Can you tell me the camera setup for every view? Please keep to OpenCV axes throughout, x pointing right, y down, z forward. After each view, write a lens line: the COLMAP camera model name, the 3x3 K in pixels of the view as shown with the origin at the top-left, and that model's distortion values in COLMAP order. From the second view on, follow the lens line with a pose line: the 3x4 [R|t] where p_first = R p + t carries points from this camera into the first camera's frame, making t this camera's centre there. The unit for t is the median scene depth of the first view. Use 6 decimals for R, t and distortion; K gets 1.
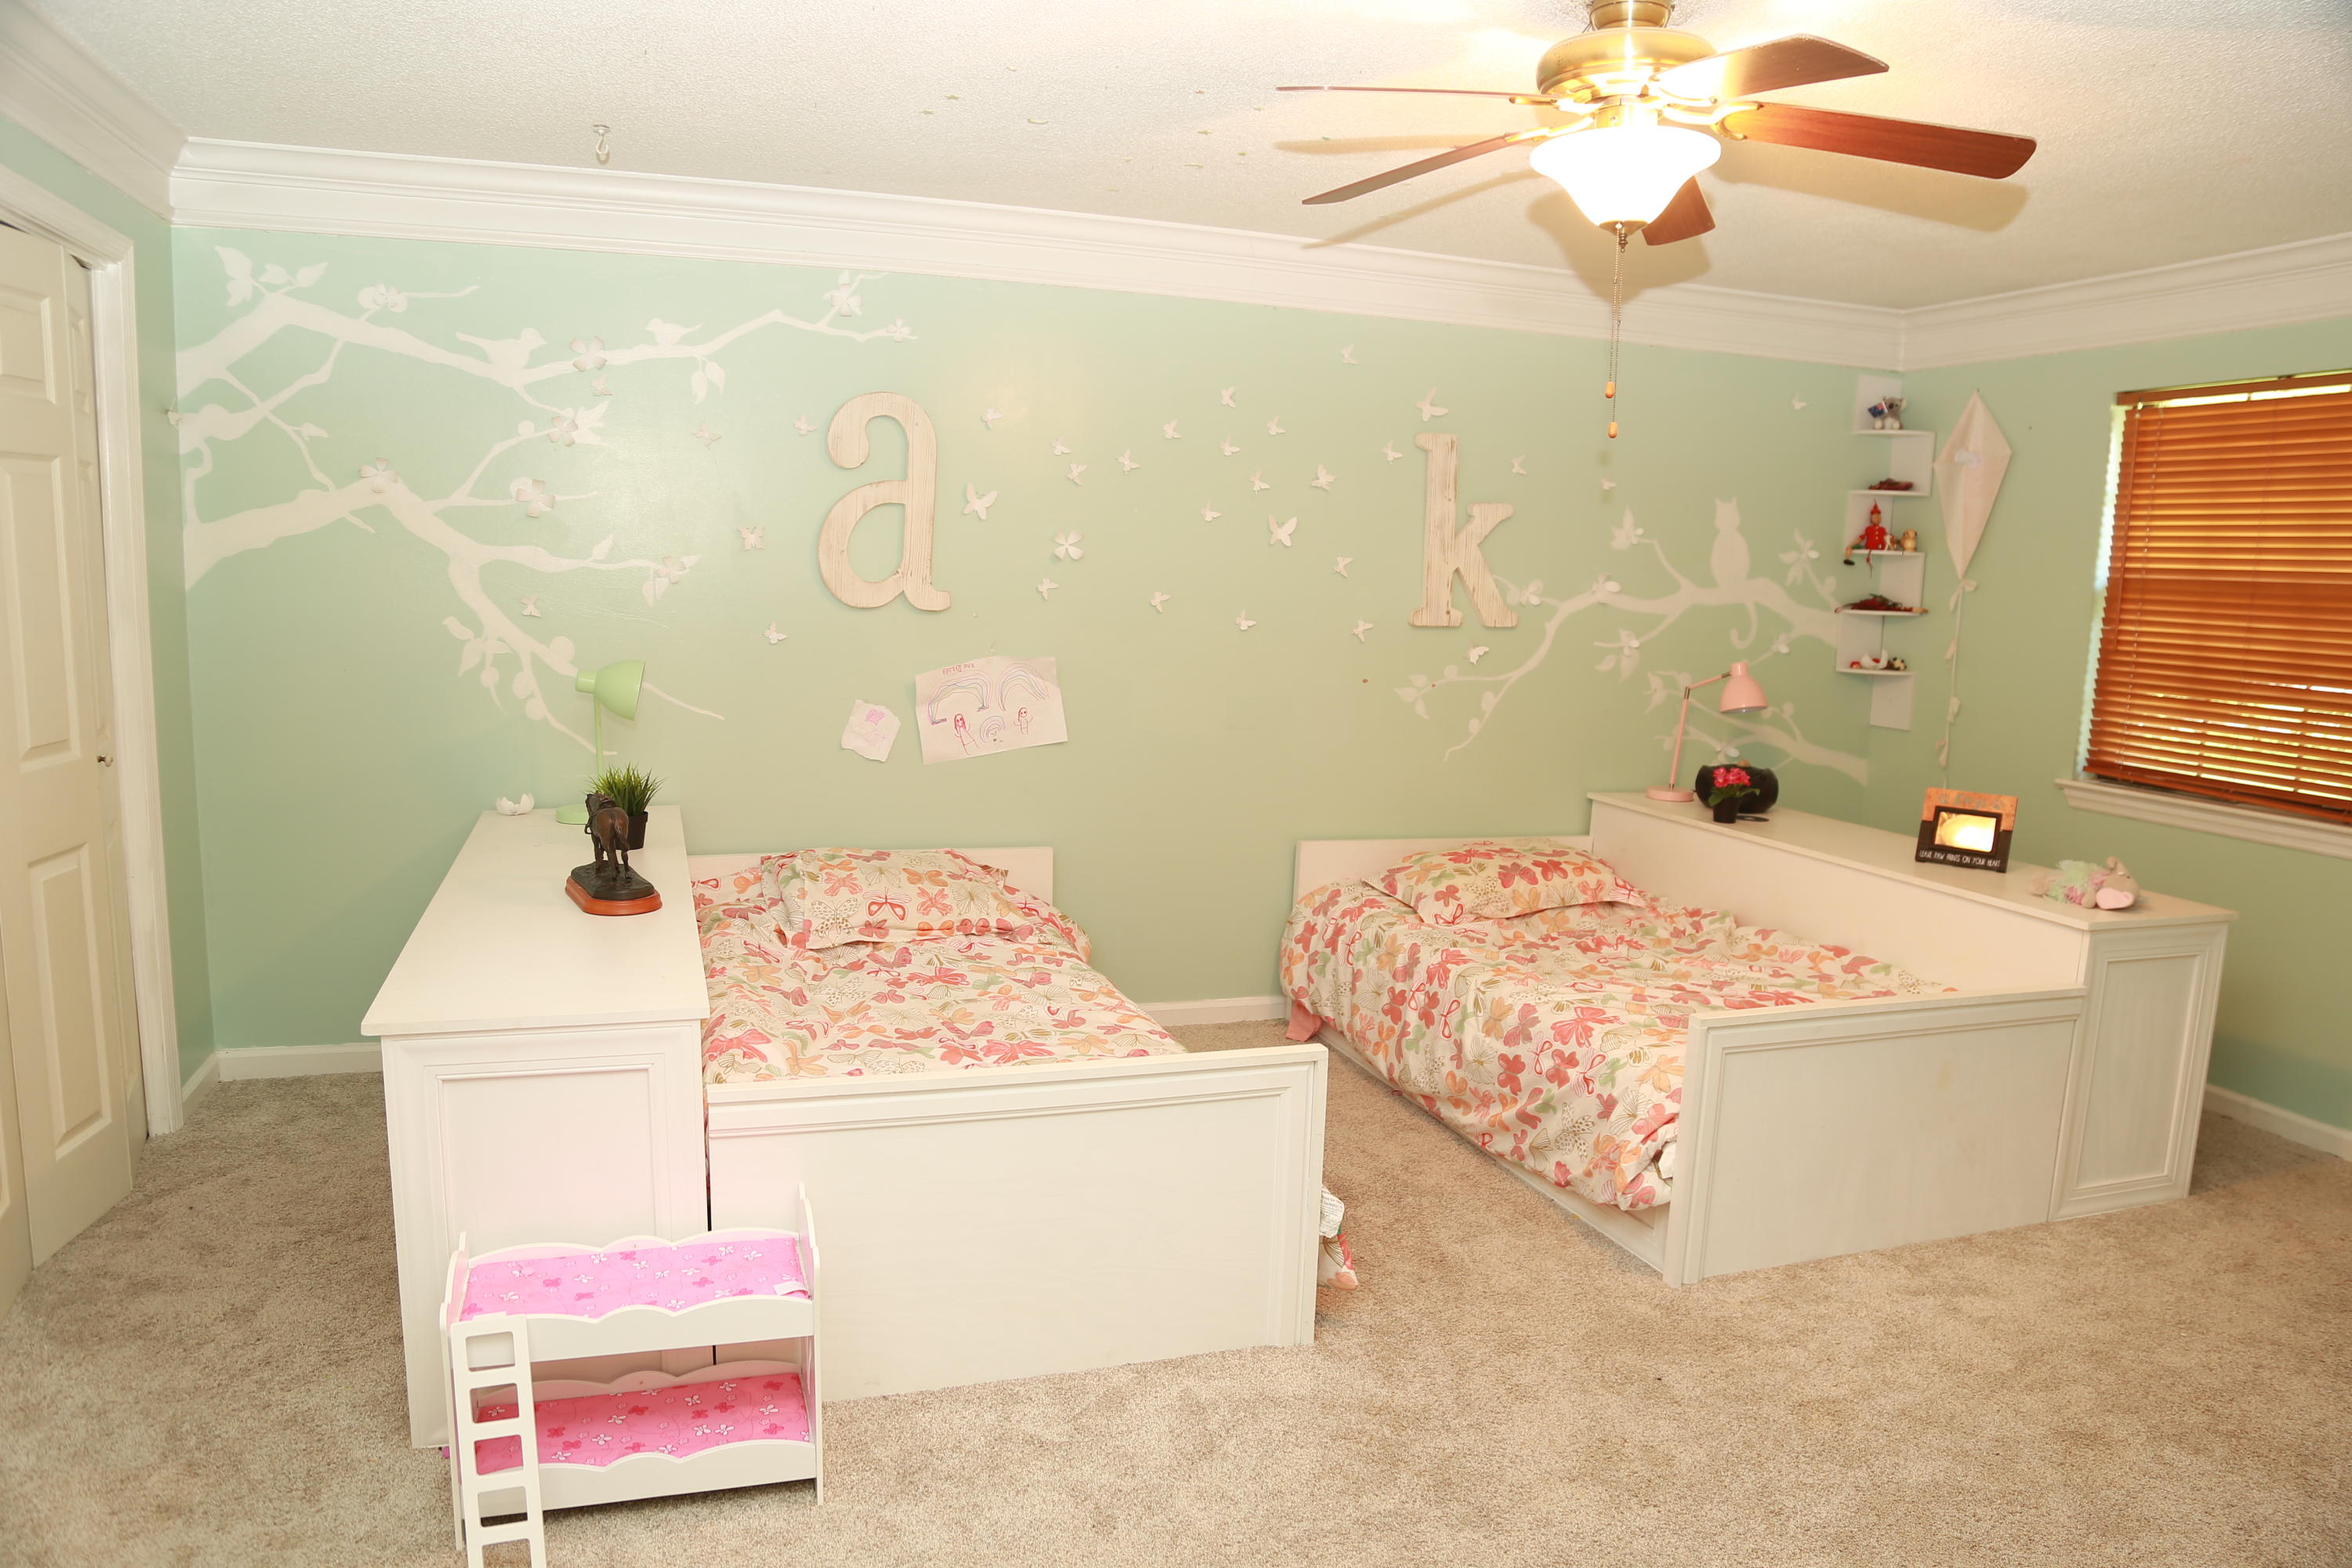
lens RADIAL K [[1598.1, 0, 1183.6], [0, 1598.1, 793.6], [0, 0, 1]] dist [-0.113975, 0.048093]
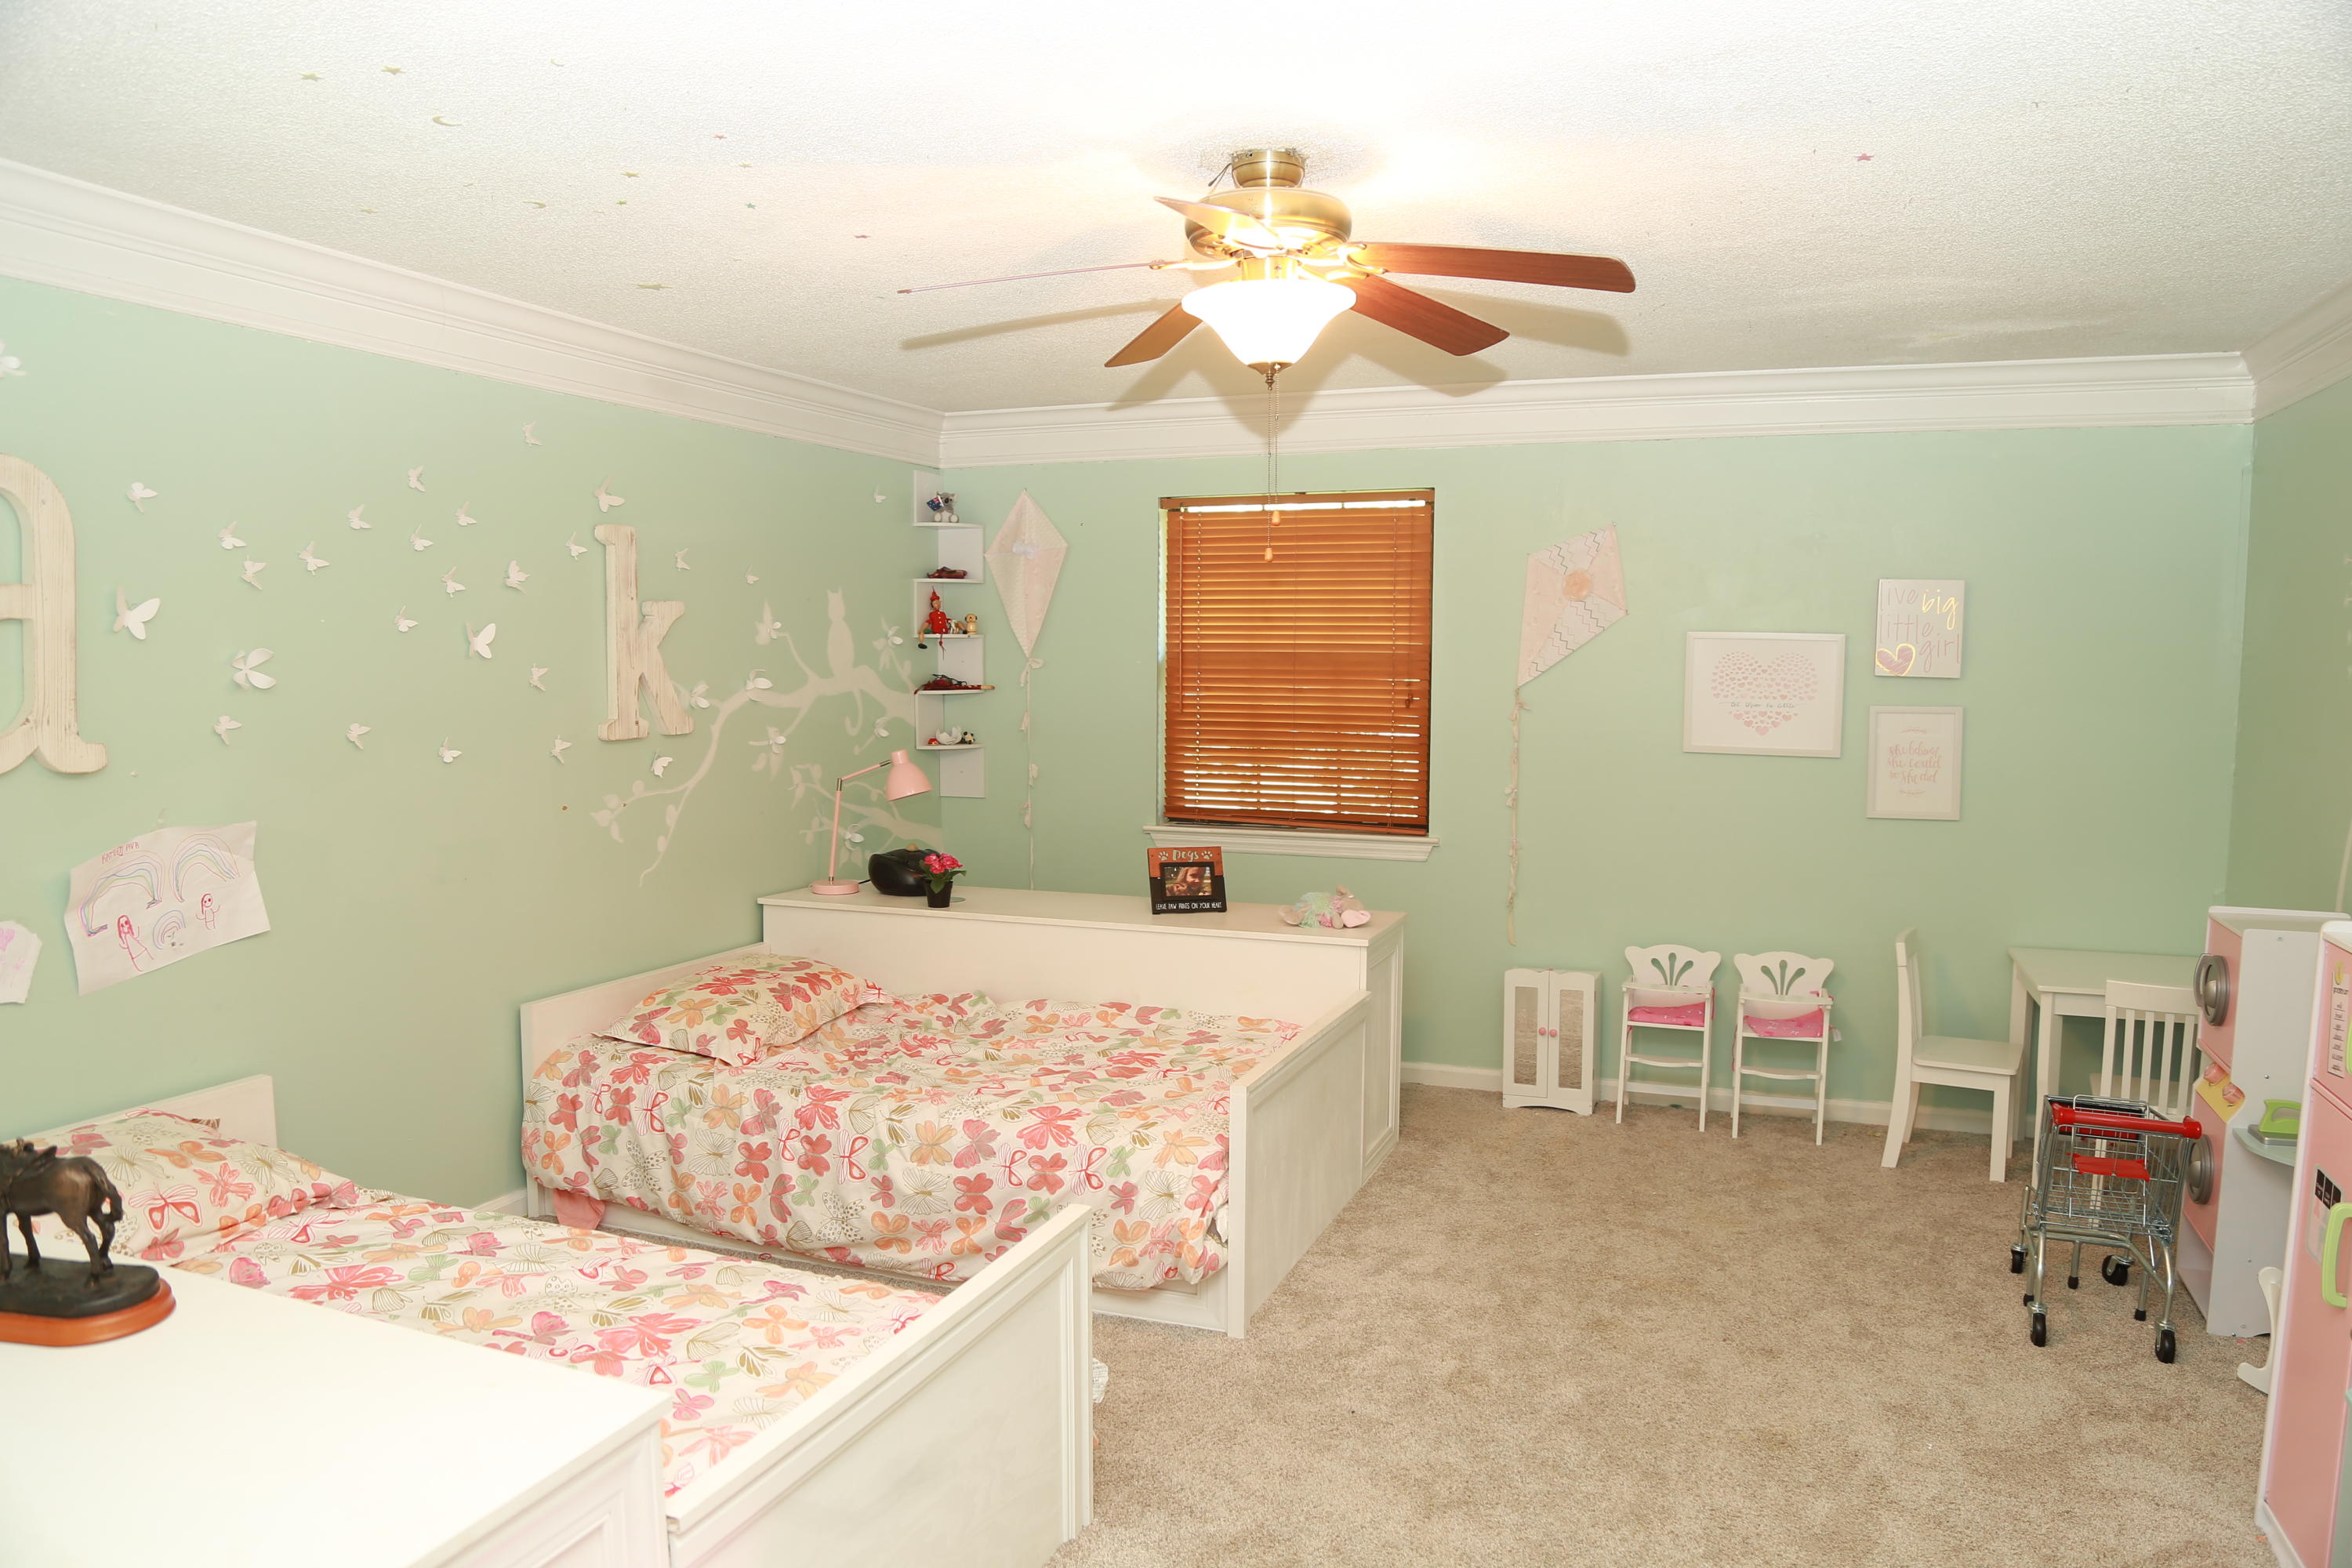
lens RADIAL K [[1598.1, 0, 1195.4], [0, 1598.1, 794.1], [0, 0, 1]] dist [-0.113975, 0.048093]
pose [[0.639679, -0.098414, 0.762316, -0.346521], [0.126849, 0.991687, 0.021583, -0.057788], [-0.758103, 0.082893, 0.646845, 0.203028]]
